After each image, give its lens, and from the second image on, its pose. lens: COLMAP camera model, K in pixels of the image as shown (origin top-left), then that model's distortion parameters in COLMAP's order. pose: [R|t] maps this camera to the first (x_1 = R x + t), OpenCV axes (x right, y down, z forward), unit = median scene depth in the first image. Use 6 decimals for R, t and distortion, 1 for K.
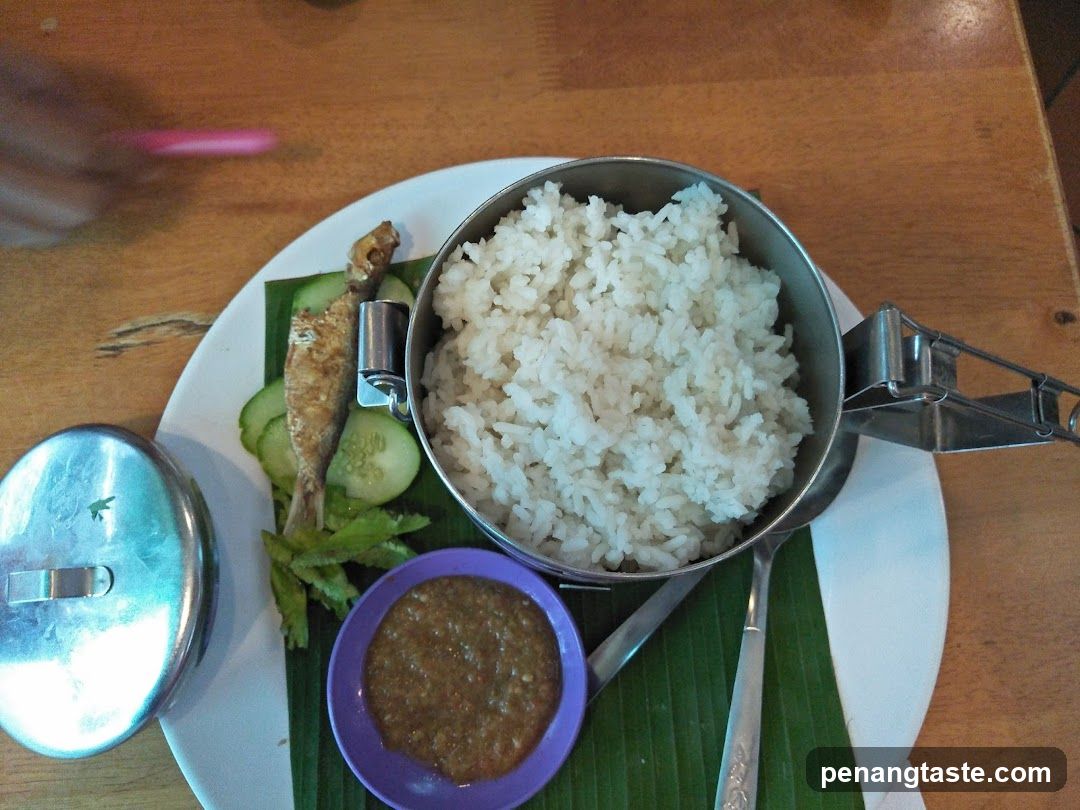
lens RADIAL K [[853.1, 0, 540.0], [0, 853.1, 405.0], [0, 0, 1]] dist [-0.003333, -0.007532]
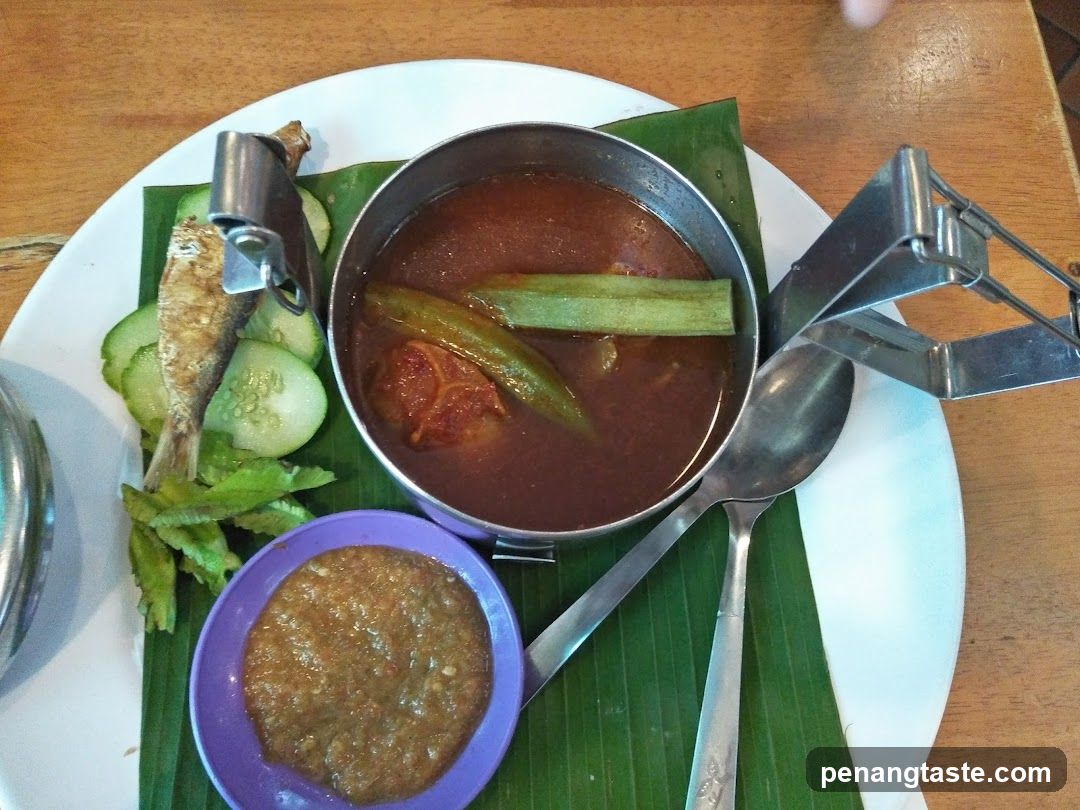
lens RADIAL K [[853.1, 0, 540.0], [0, 853.1, 405.0], [0, 0, 1]] dist [-0.003333, -0.007532]
pose [[0.999180, 0.016857, 0.036814, 0.036096], [-0.014544, 0.997957, -0.062216, 0.117361], [-0.037788, 0.061630, 0.997384, 0.181459]]
